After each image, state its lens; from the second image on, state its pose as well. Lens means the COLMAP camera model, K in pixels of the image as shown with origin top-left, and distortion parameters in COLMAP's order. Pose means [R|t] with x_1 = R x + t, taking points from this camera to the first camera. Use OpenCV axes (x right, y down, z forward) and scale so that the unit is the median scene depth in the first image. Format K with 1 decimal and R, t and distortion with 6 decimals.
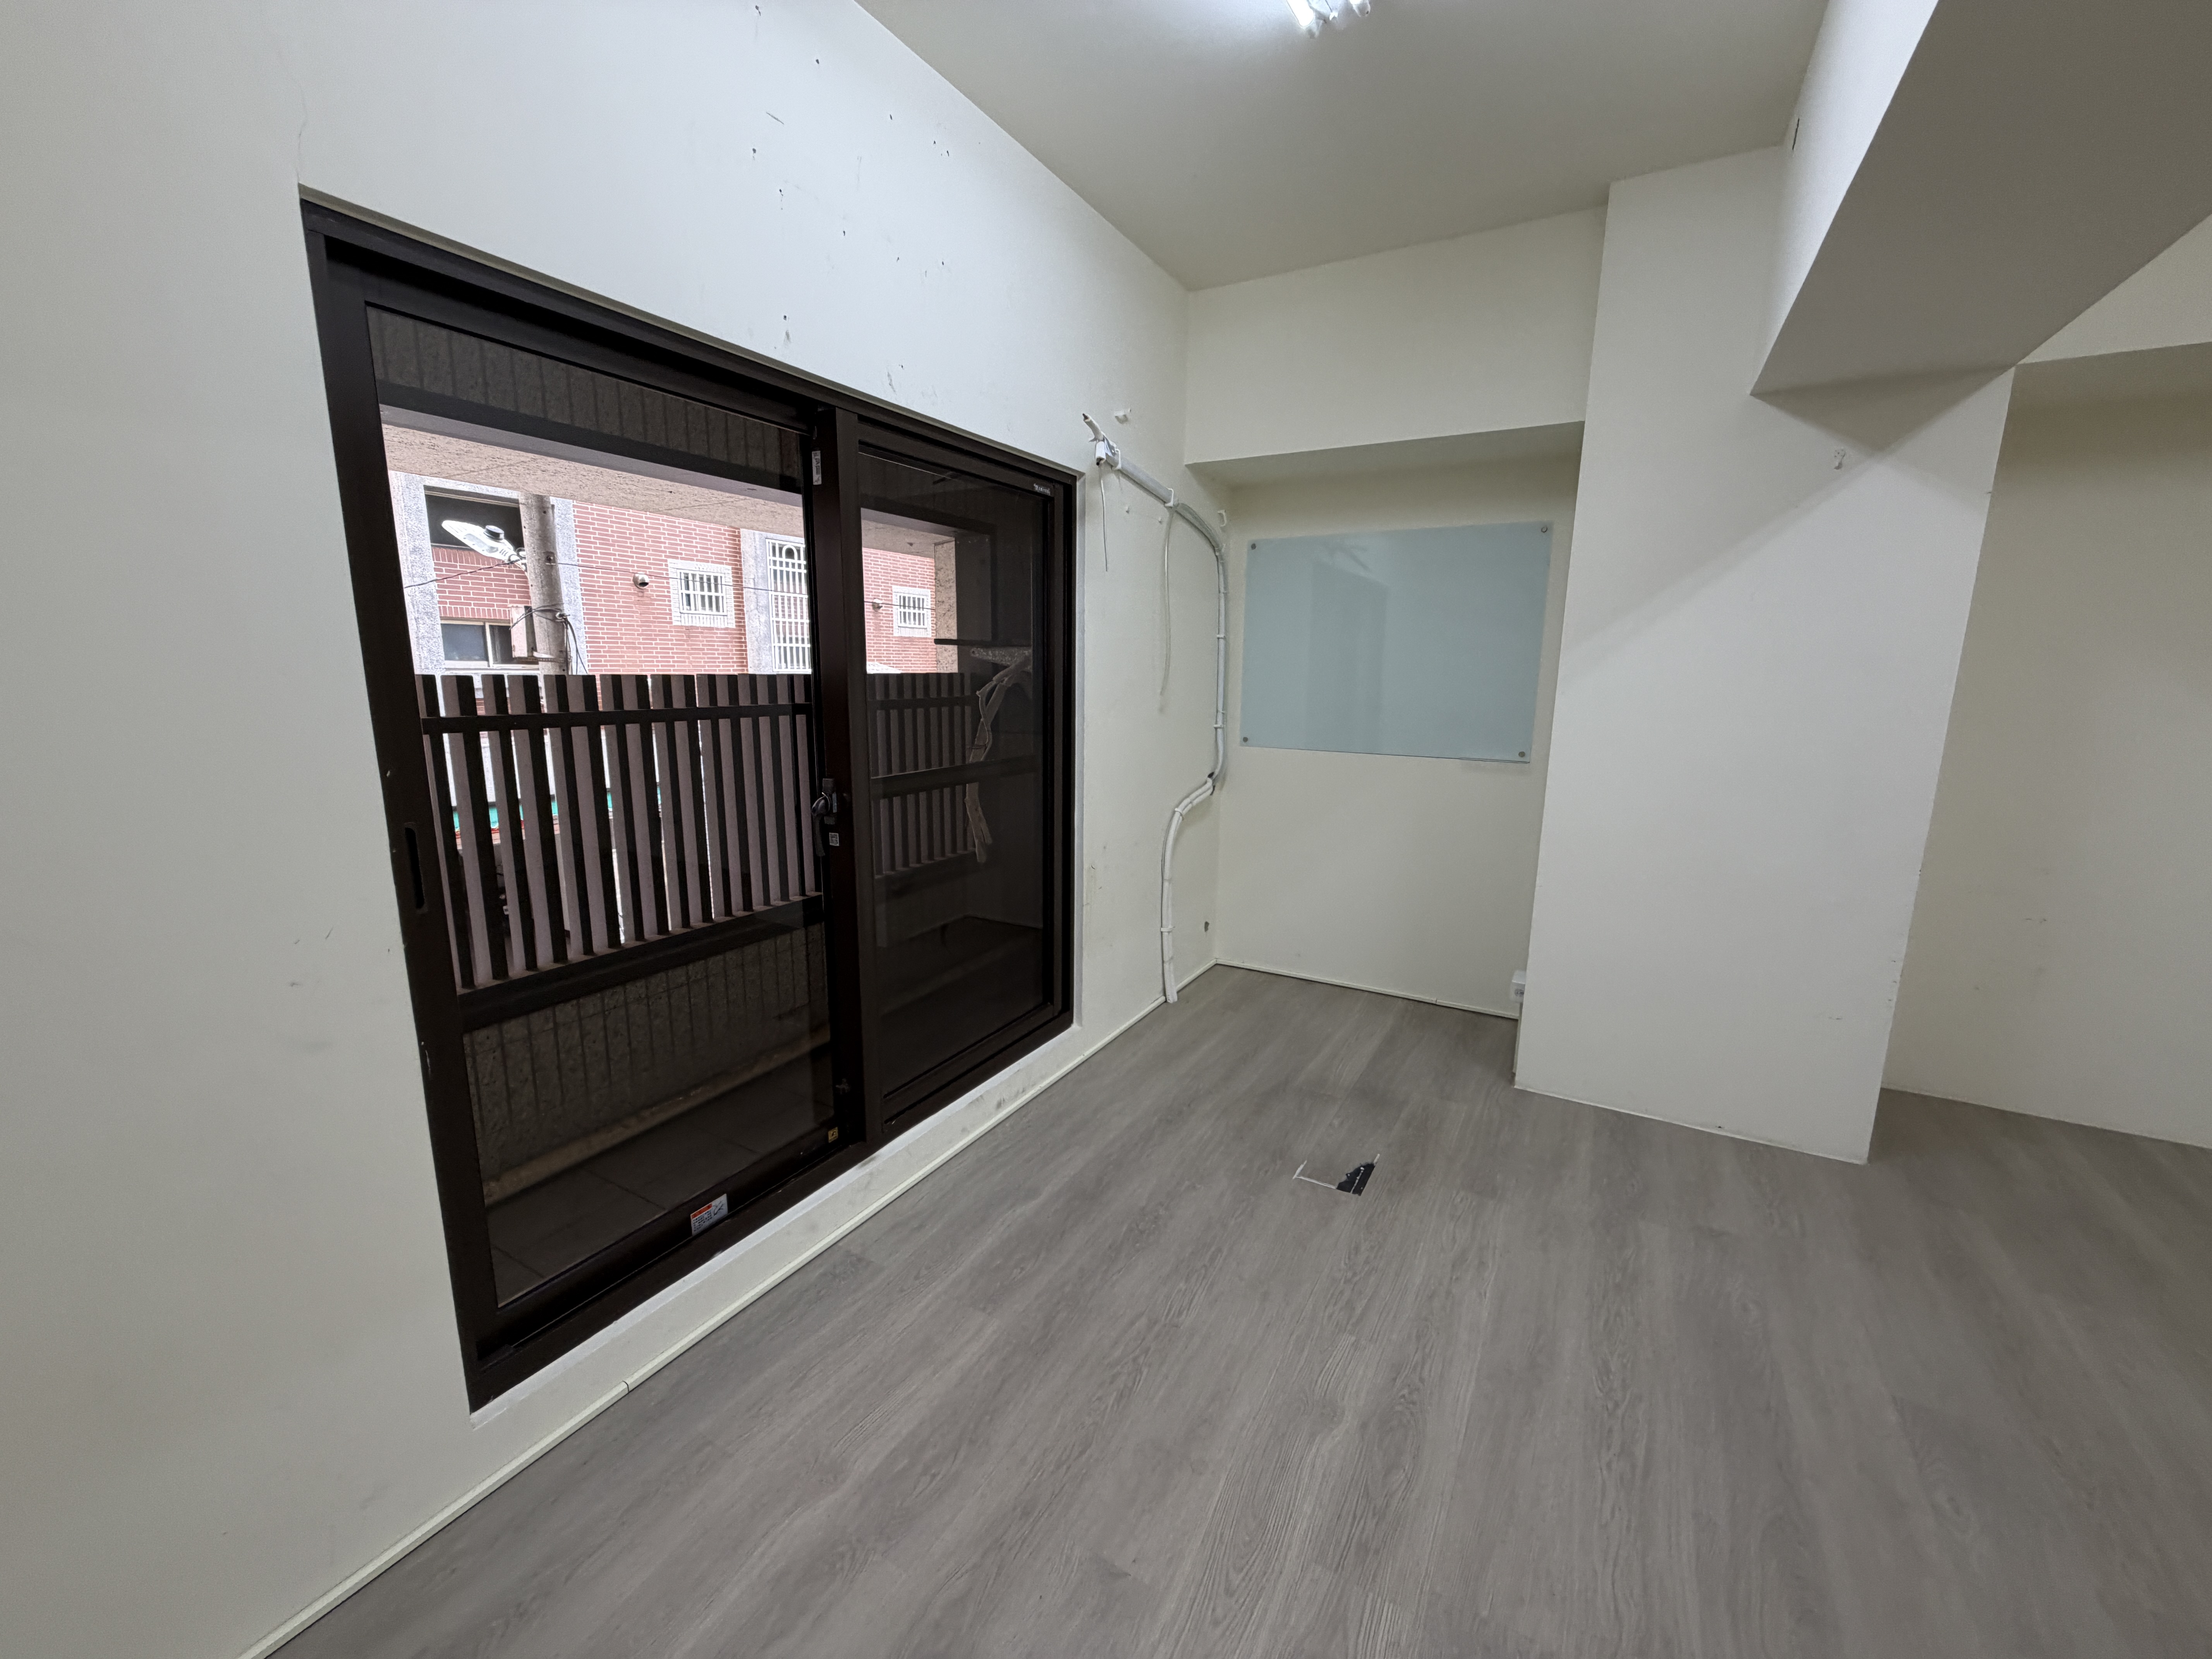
lens RADIAL K [[883.4, 0, 1091.6], [0, 883.4, 831.7], [0, 0, 1]] dist [-0.000469, 0.001206]
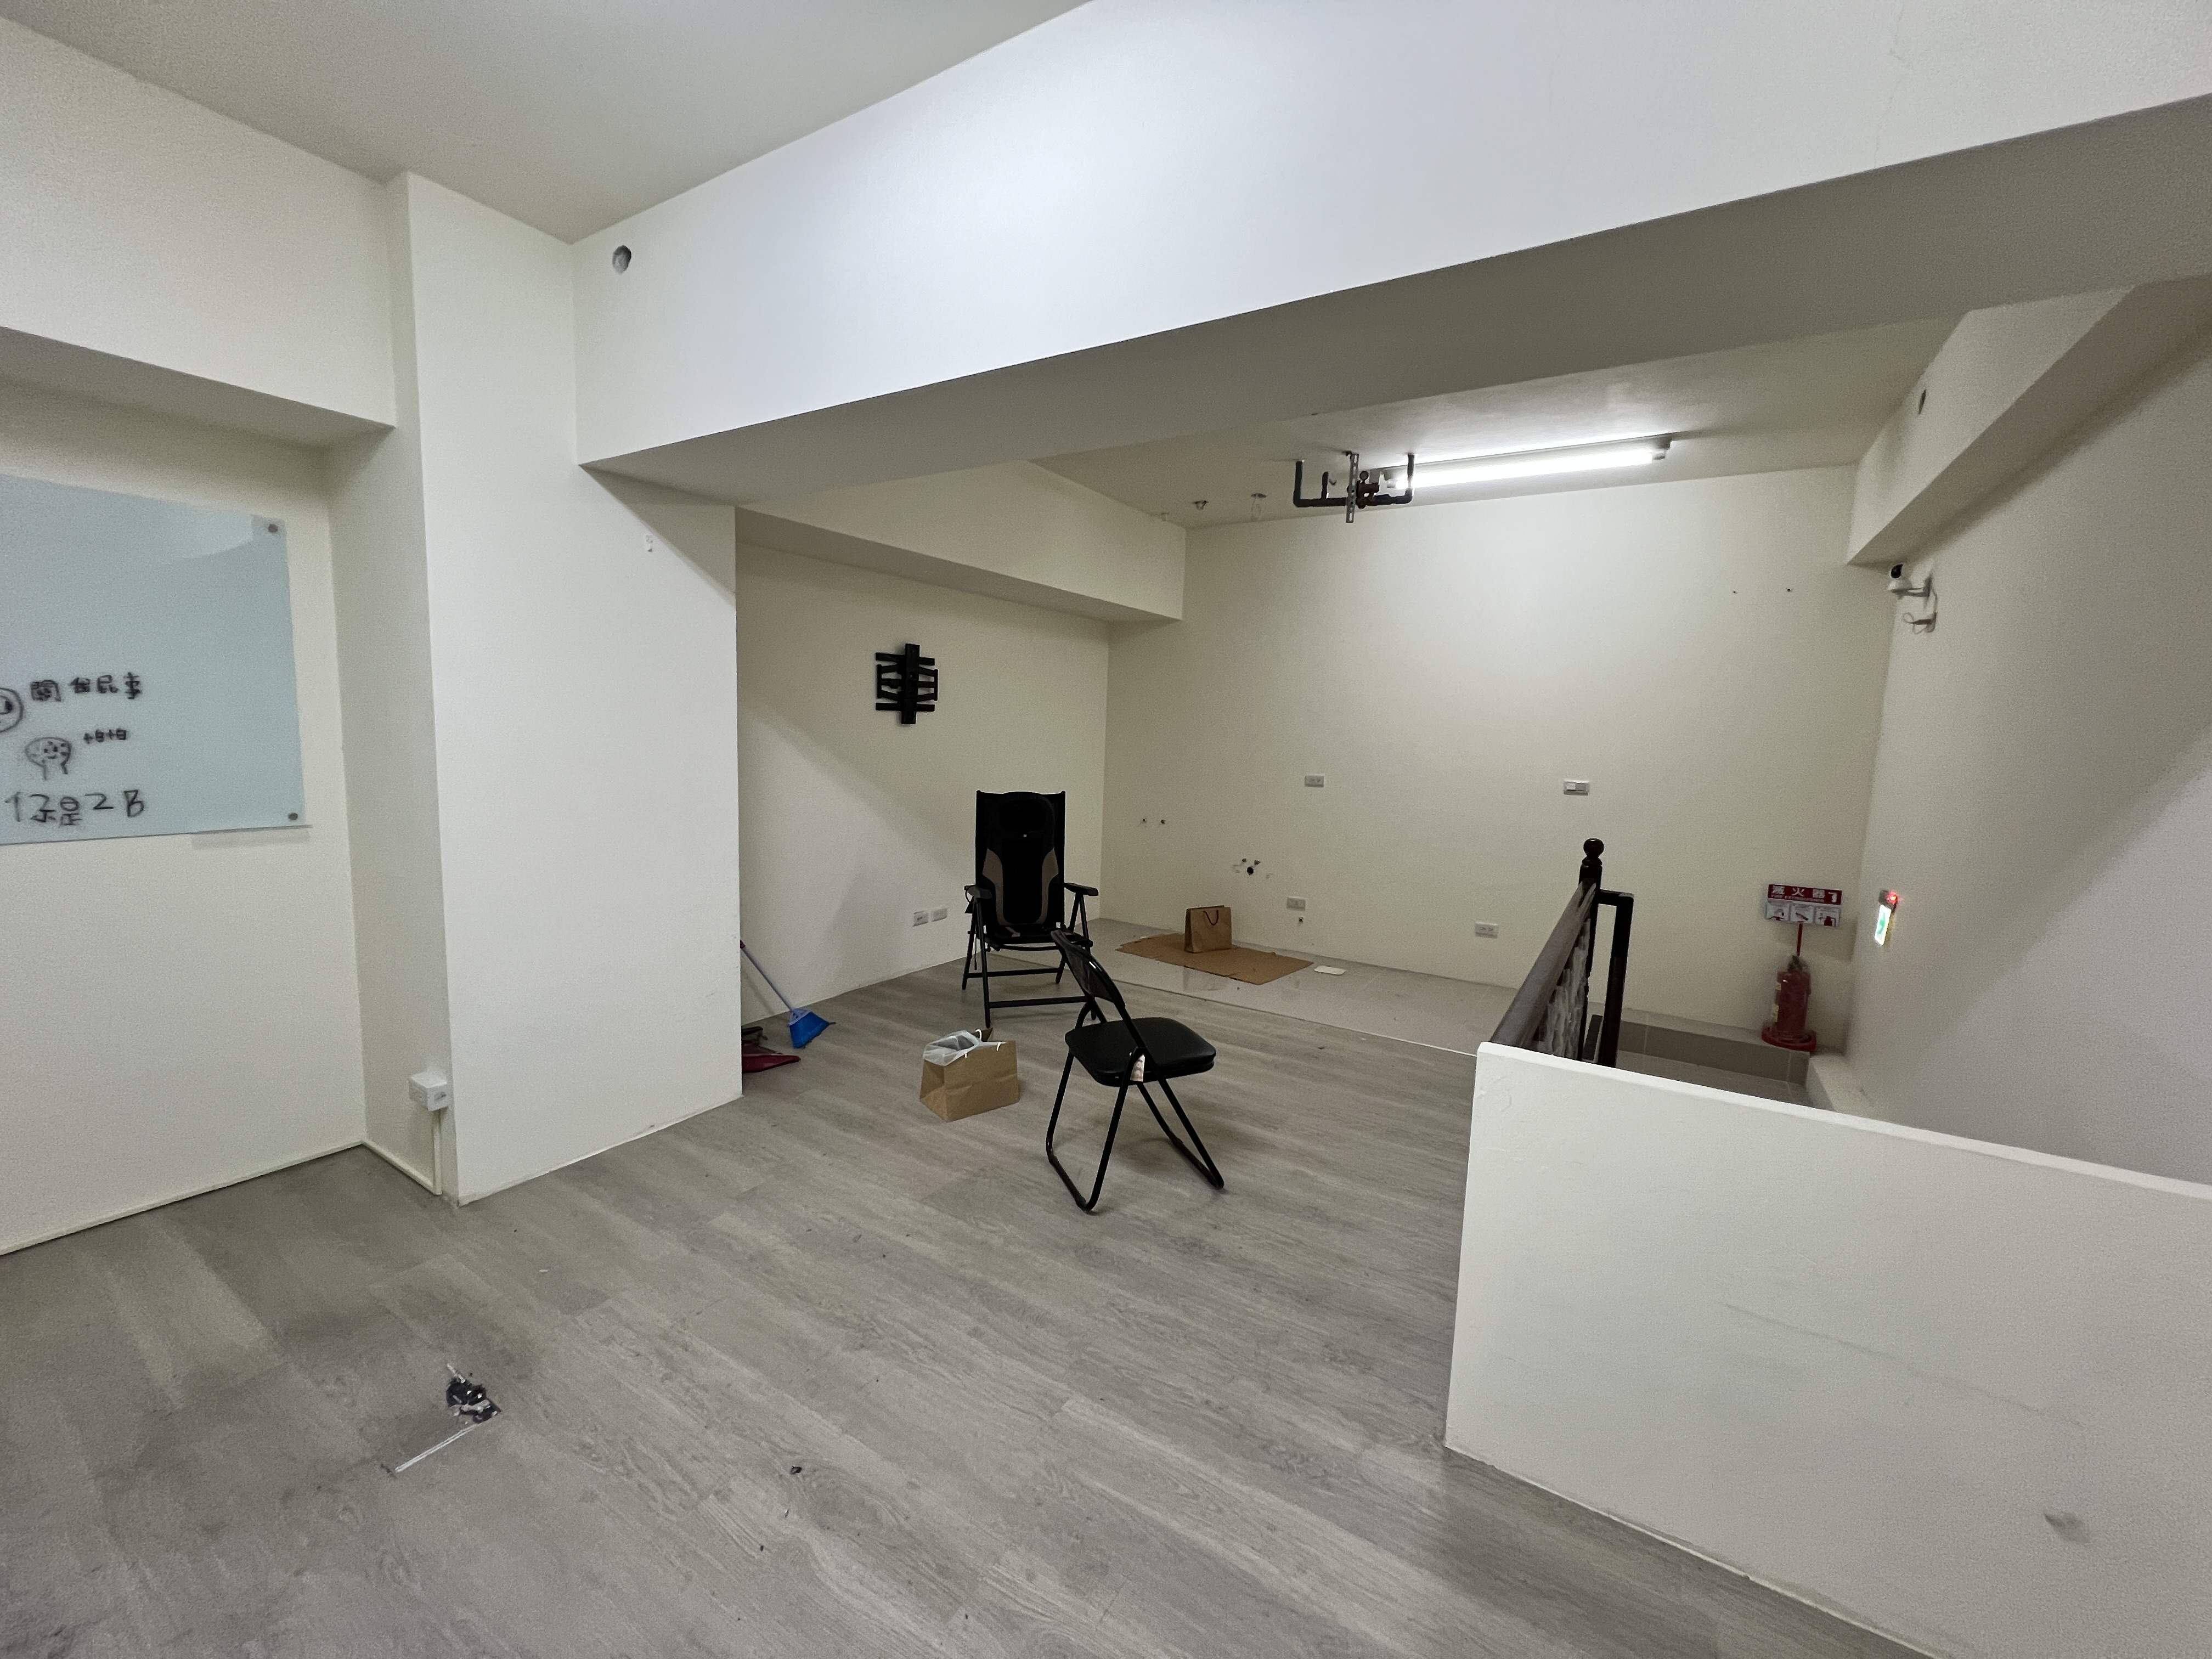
lens RADIAL K [[879.3, 0, 1105.7], [0, 879.3, 823.3], [0, 0, 1]] dist [0.000279, -0.000898]
pose [[0.023540, -0.119736, 0.992527, -0.400234], [0.153971, 0.981391, 0.114741, -0.094375], [-0.987795, 0.150120, 0.041538, 0.416442]]
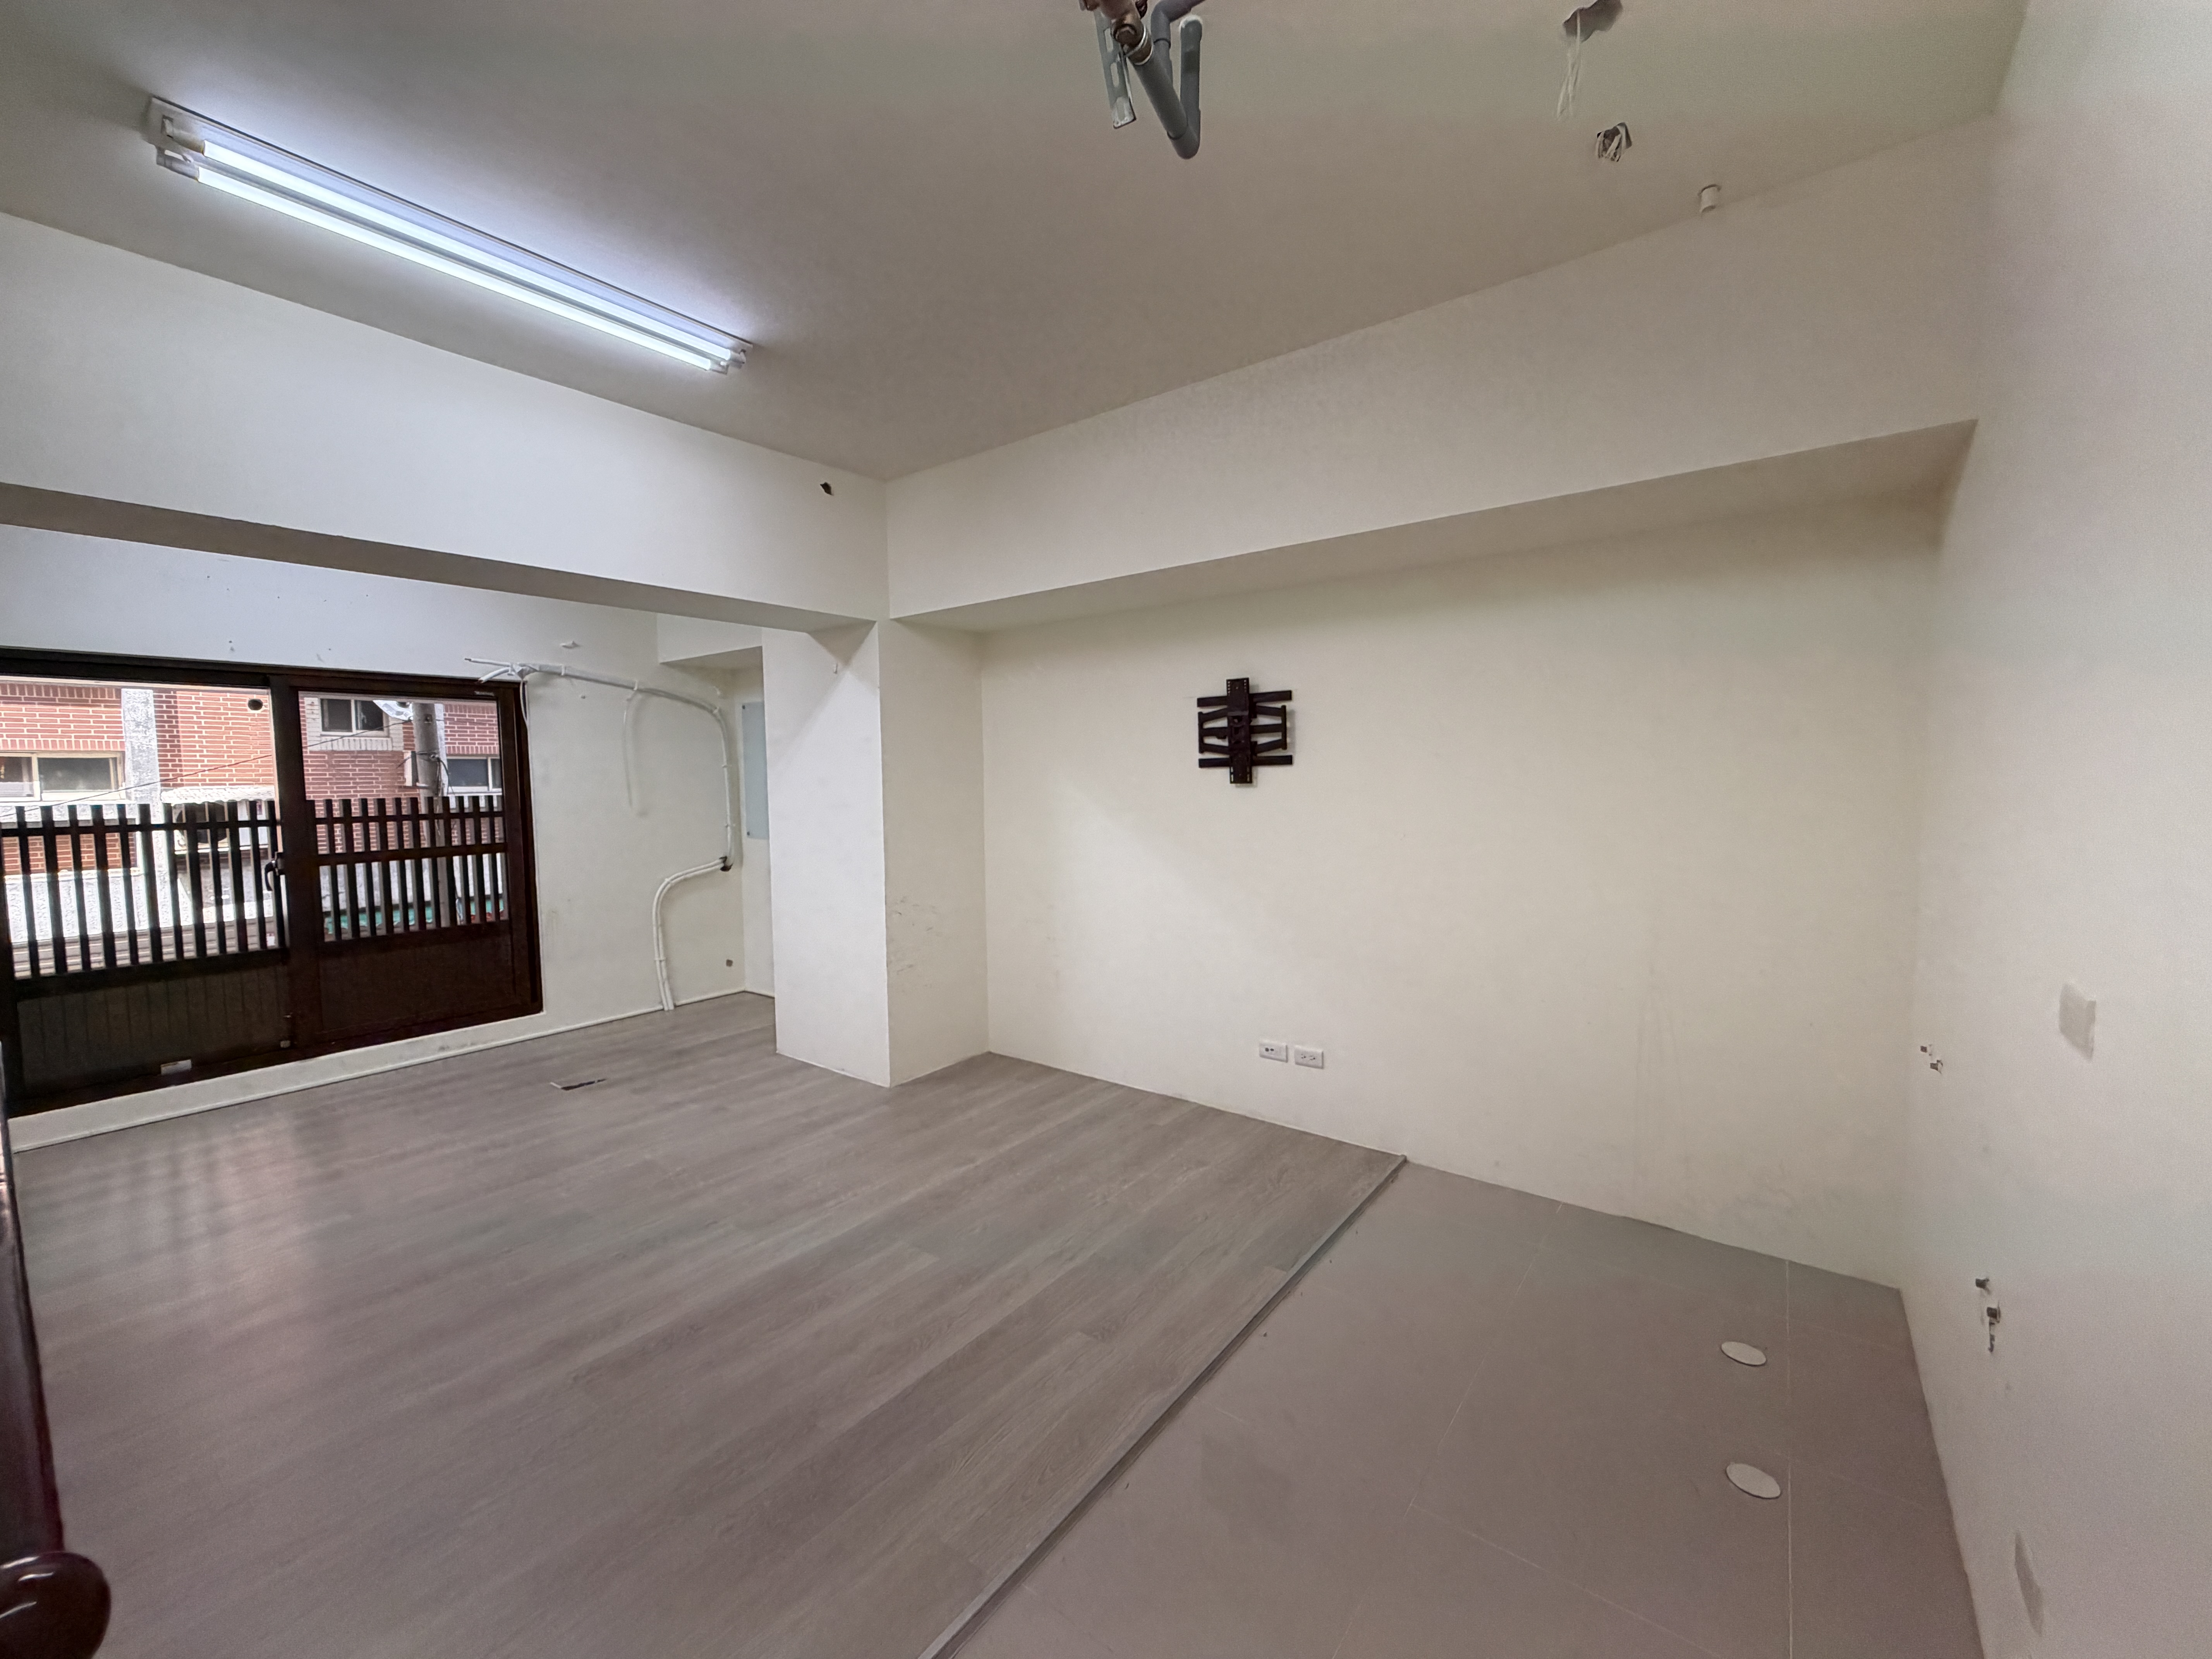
lens RADIAL K [[883.4, 0, 1097.0], [0, 883.4, 835.1], [0, 0, 1]] dist [-0.000469, 0.001206]
pose [[0.991776, -0.014258, -0.127189, 1.698856], [-0.000570, 0.993273, -0.115797, 0.124094], [0.127985, 0.114917, 0.985096, -0.688945]]
